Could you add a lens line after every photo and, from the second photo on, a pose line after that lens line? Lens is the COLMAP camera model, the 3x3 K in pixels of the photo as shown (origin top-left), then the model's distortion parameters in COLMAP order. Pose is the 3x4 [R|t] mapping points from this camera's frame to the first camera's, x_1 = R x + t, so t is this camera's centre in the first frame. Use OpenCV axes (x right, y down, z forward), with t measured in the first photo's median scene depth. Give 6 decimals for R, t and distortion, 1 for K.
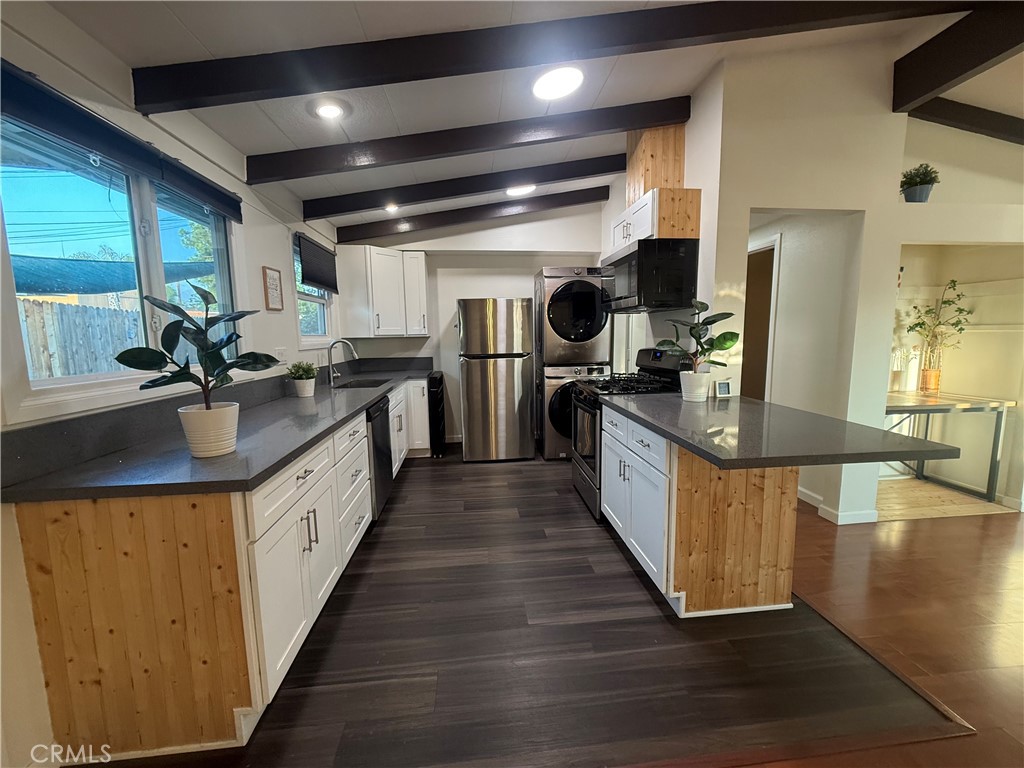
lens RADIAL K [[407.3, 0, 515.6], [0, 407.3, 382.7], [0, 0, 1]] dist [0.000590, 0.000076]
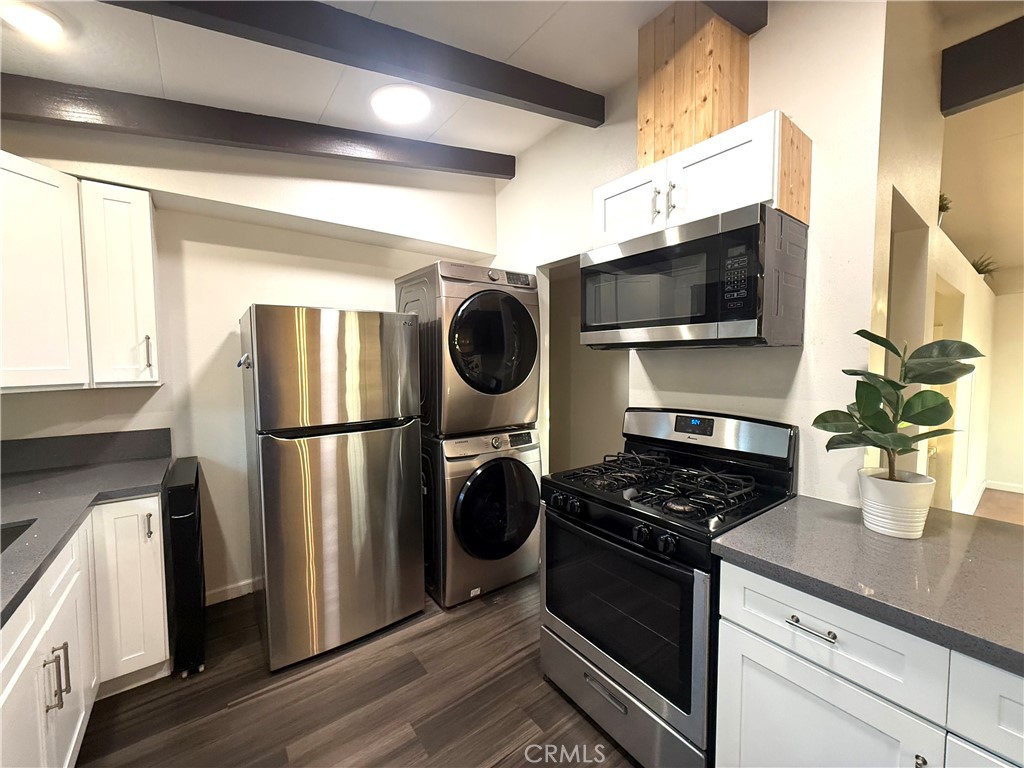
lens RADIAL K [[407.3, 0, 515.6], [0, 407.3, 382.7], [0, 0, 1]] dist [0.000590, 0.000076]
pose [[0.854925, -0.017358, 0.518461, -0.171931], [0.053193, 0.997105, -0.054330, -0.108874], [-0.516017, 0.074026, 0.853374, 0.640917]]
